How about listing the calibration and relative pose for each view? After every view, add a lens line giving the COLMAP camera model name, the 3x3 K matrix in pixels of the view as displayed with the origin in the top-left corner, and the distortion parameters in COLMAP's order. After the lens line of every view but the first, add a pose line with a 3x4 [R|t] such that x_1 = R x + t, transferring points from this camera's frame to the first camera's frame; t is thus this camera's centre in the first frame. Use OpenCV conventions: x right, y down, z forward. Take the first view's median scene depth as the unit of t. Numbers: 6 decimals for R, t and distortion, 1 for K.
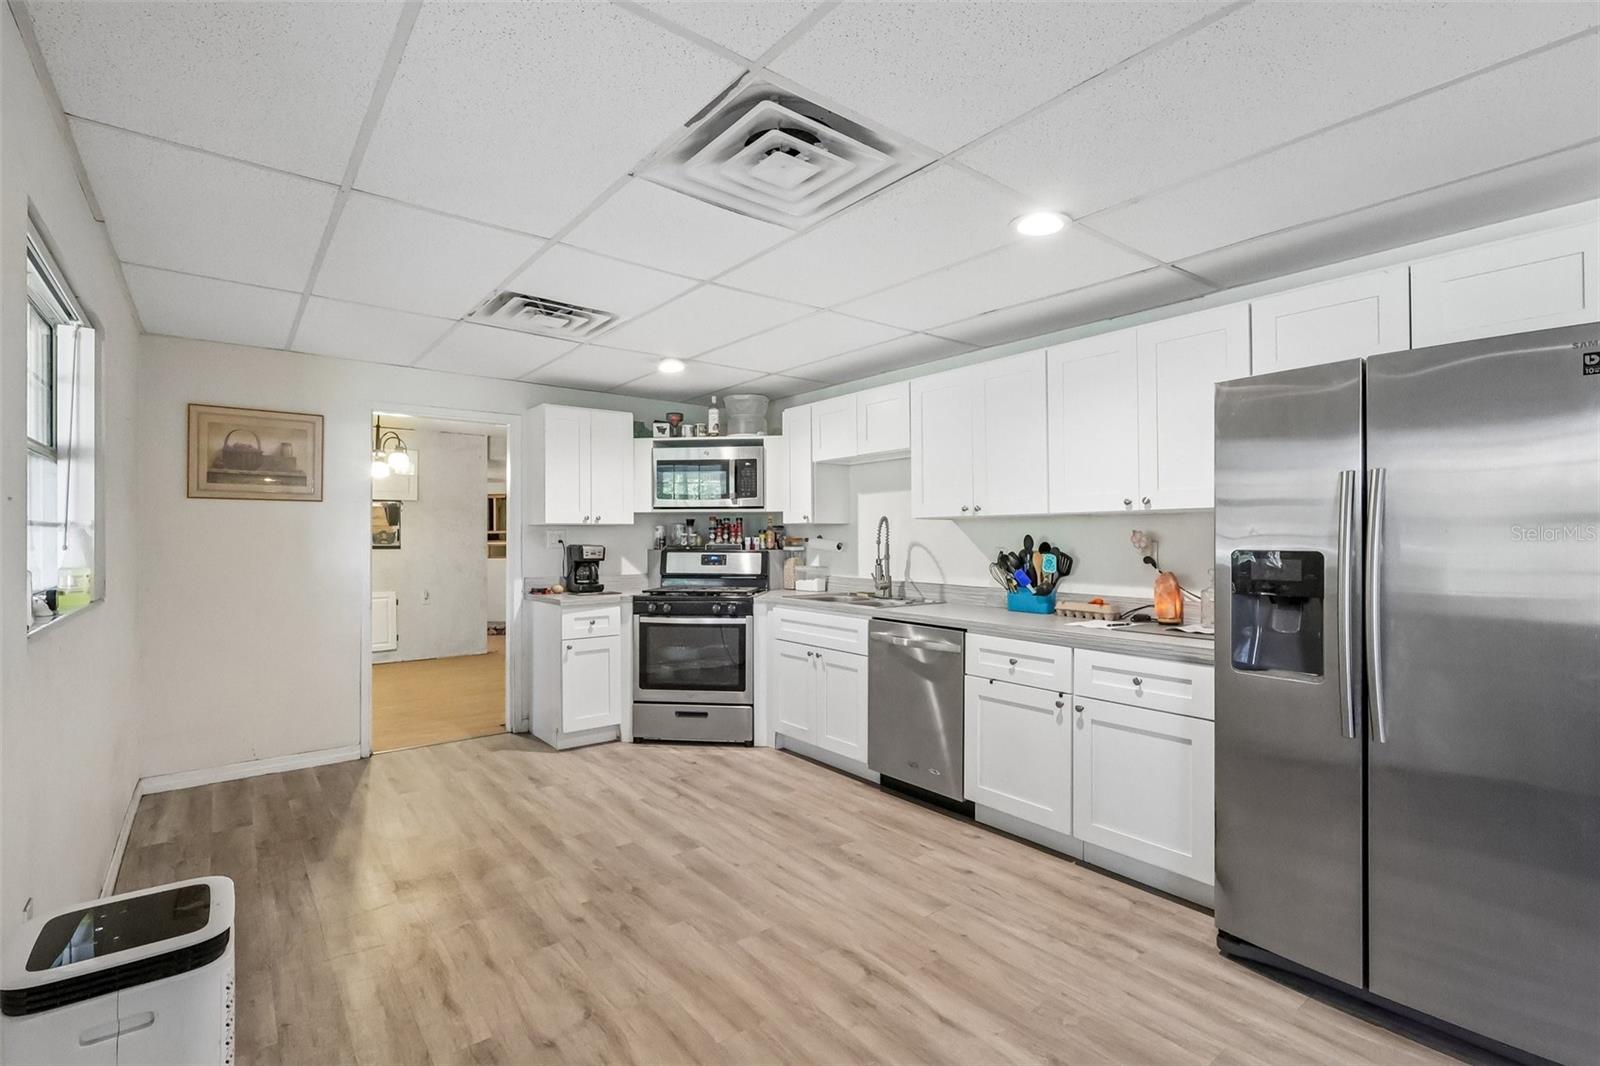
lens RADIAL K [[753.0, 0, 799.6], [0, 753.0, 537.8], [0, 0, 1]] dist [-0.003710, 0.001943]
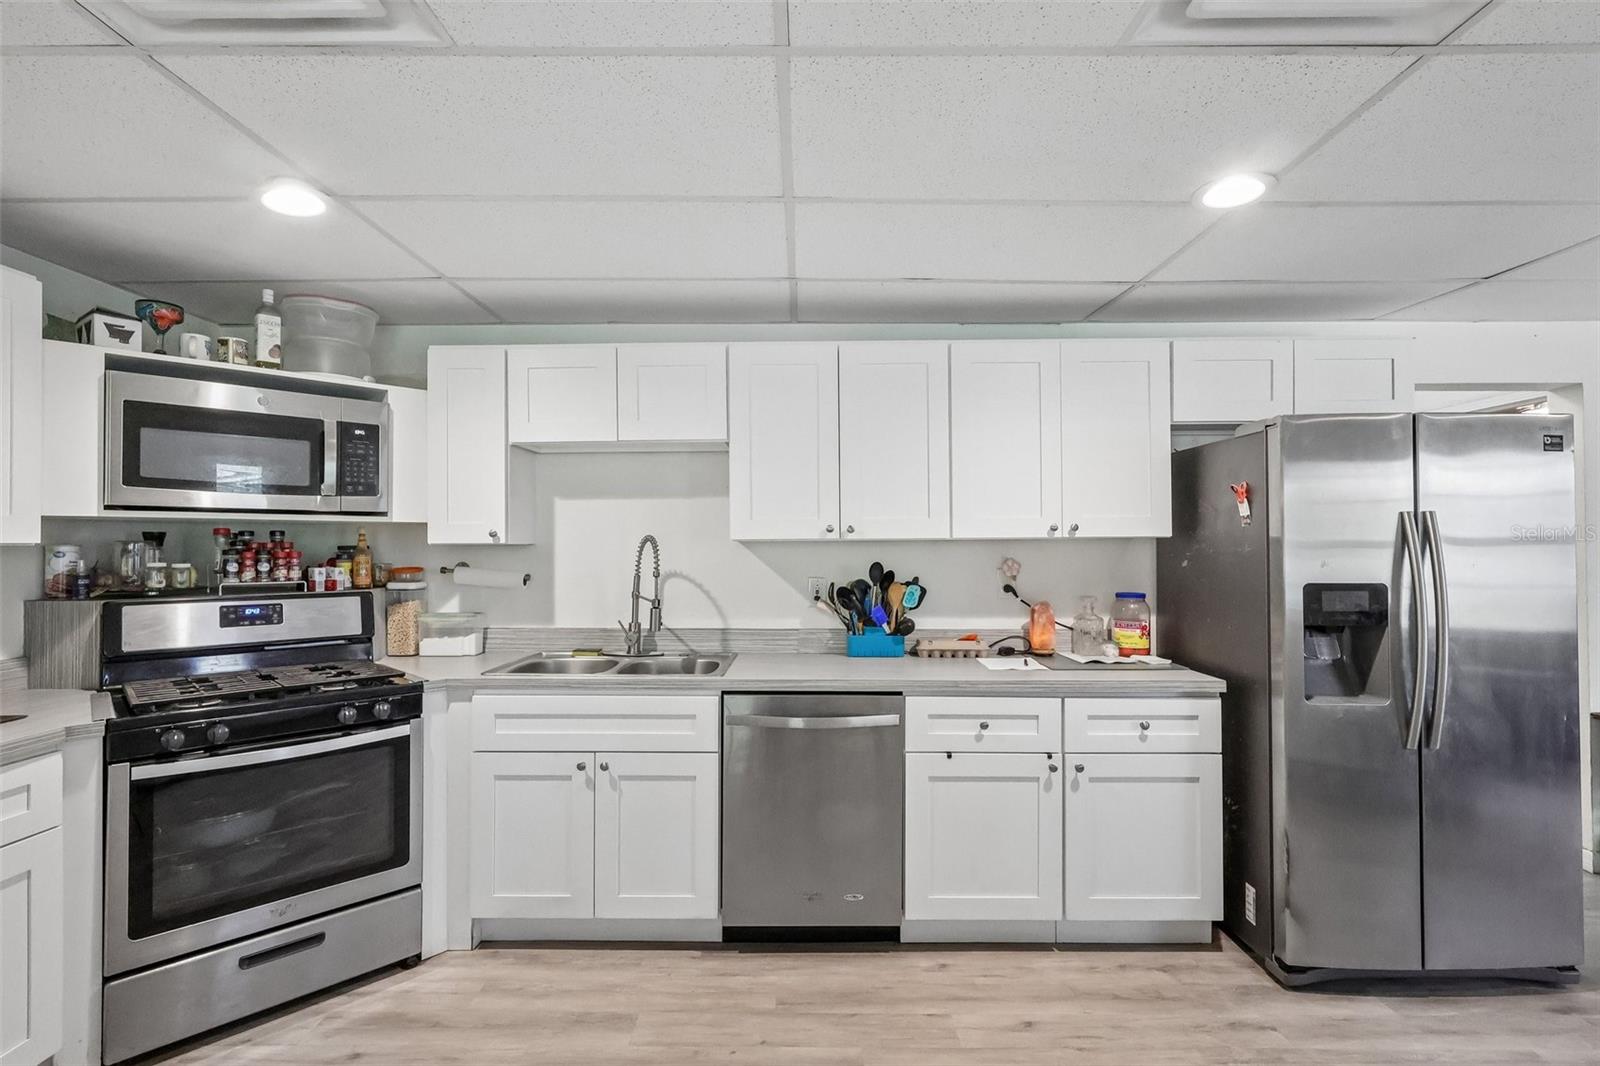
lens RADIAL K [[753.0, 0, 813.9], [0, 753.0, 536.9], [0, 0, 1]] dist [-0.003710, 0.001943]
pose [[0.615552, 0.009085, 0.788044, -0.367437], [0.002402, 0.999907, -0.013404, -0.019809], [-0.788093, 0.010144, 0.615473, 0.525123]]
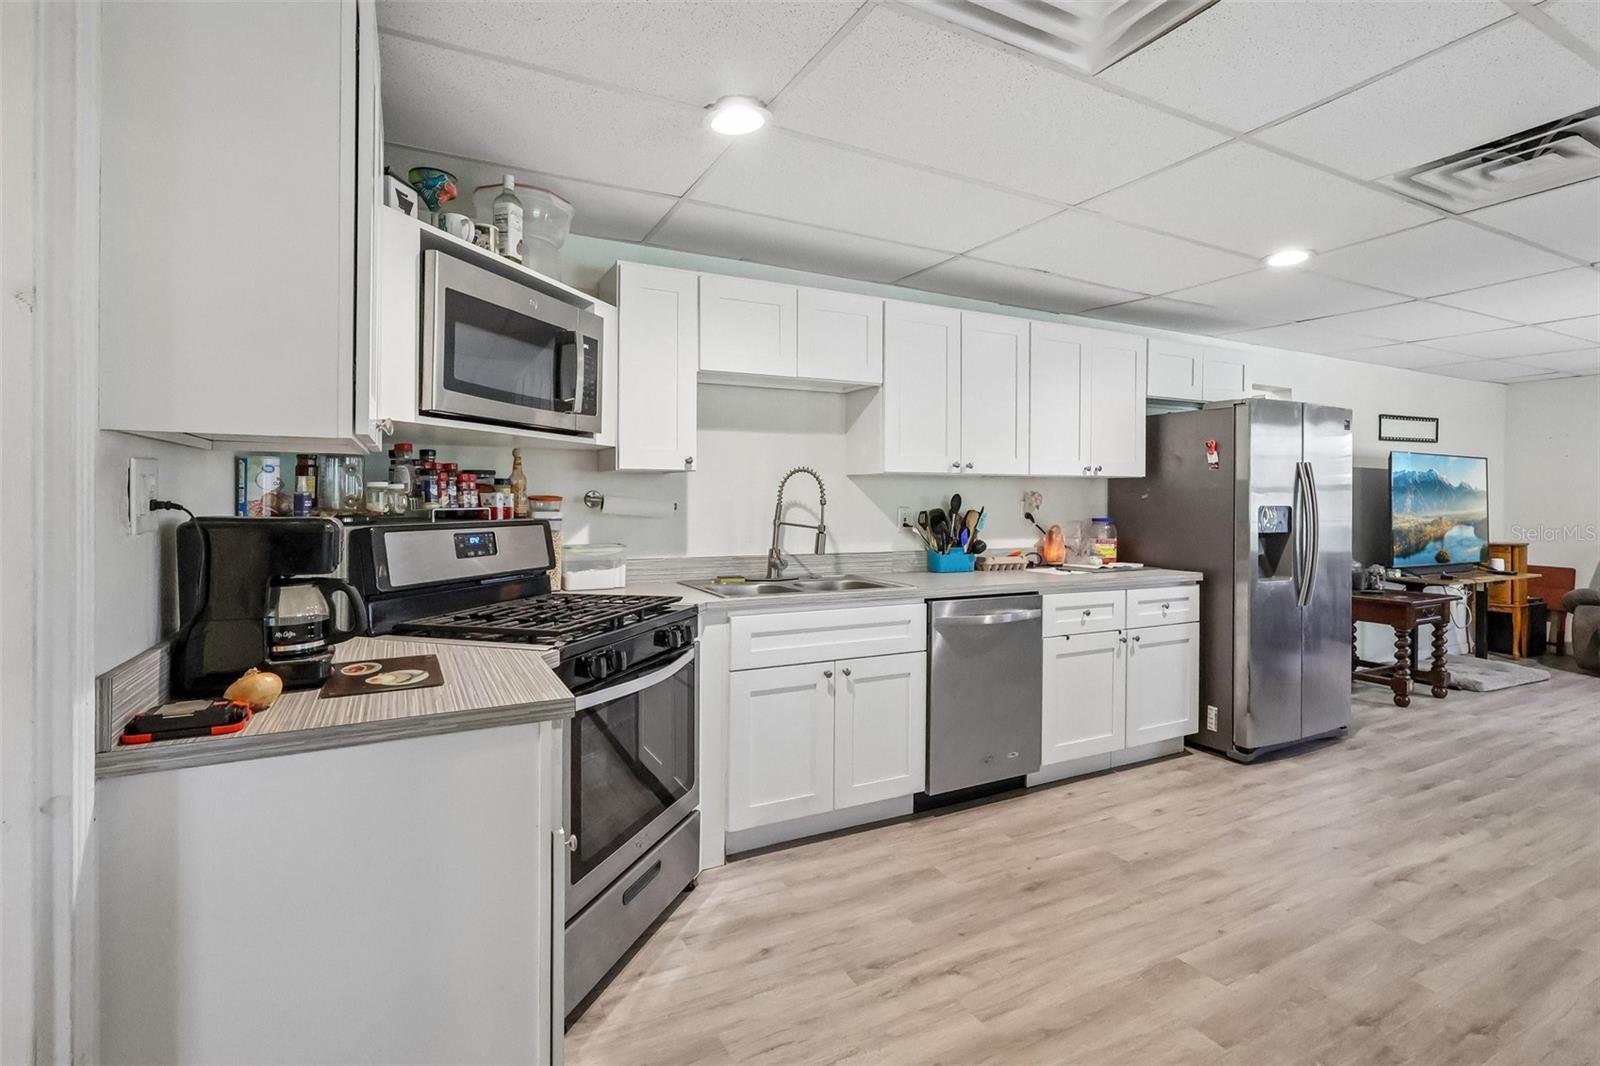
lens RADIAL K [[753.0, 0, 825.1], [0, 753.0, 502.7], [0, 0, 1]] dist [-0.003710, 0.001943]
pose [[0.169533, -0.005969, 0.985506, -0.673793], [-0.004748, 0.999965, 0.006873, 0.001343], [-0.985513, -0.005844, 0.169499, 0.958733]]
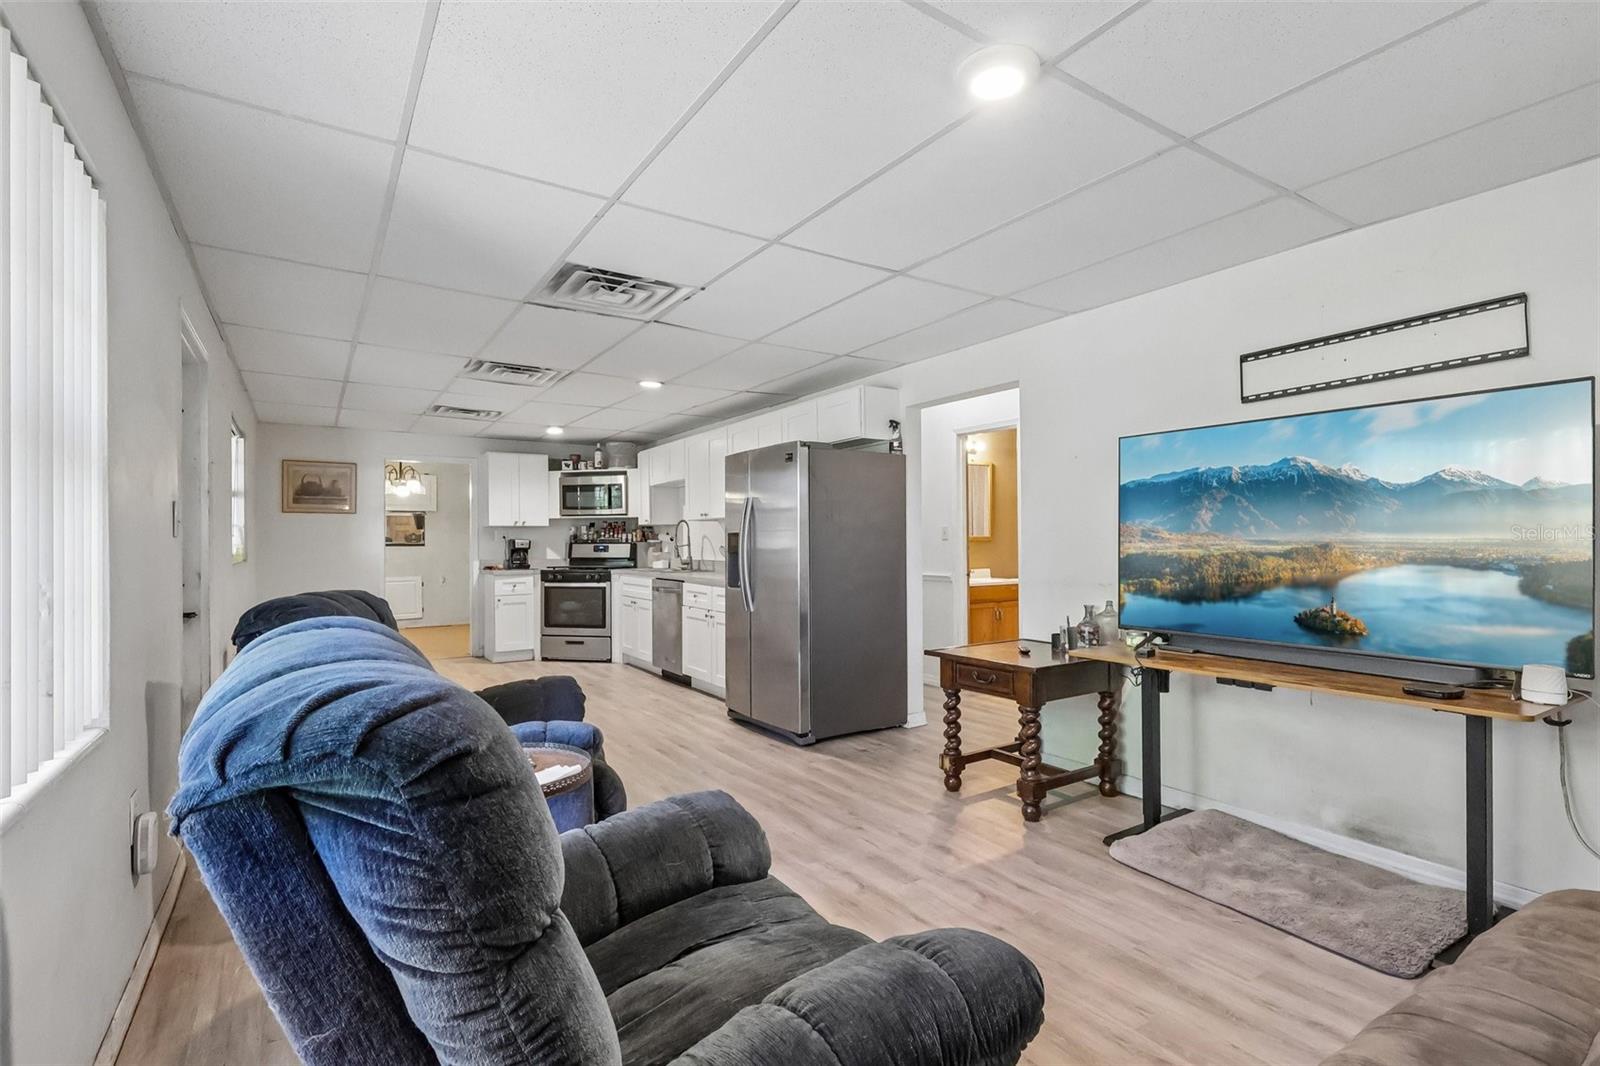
lens RADIAL K [[753.0, 0, 802.0], [0, 753.0, 544.3], [0, 0, 1]] dist [-0.003710, 0.001943]
pose [[0.996685, -0.003579, -0.081283, 0.563712], [0.003602, 0.999994, 0.000139, 0.028716], [0.081282, -0.000431, 0.996691, -0.683927]]
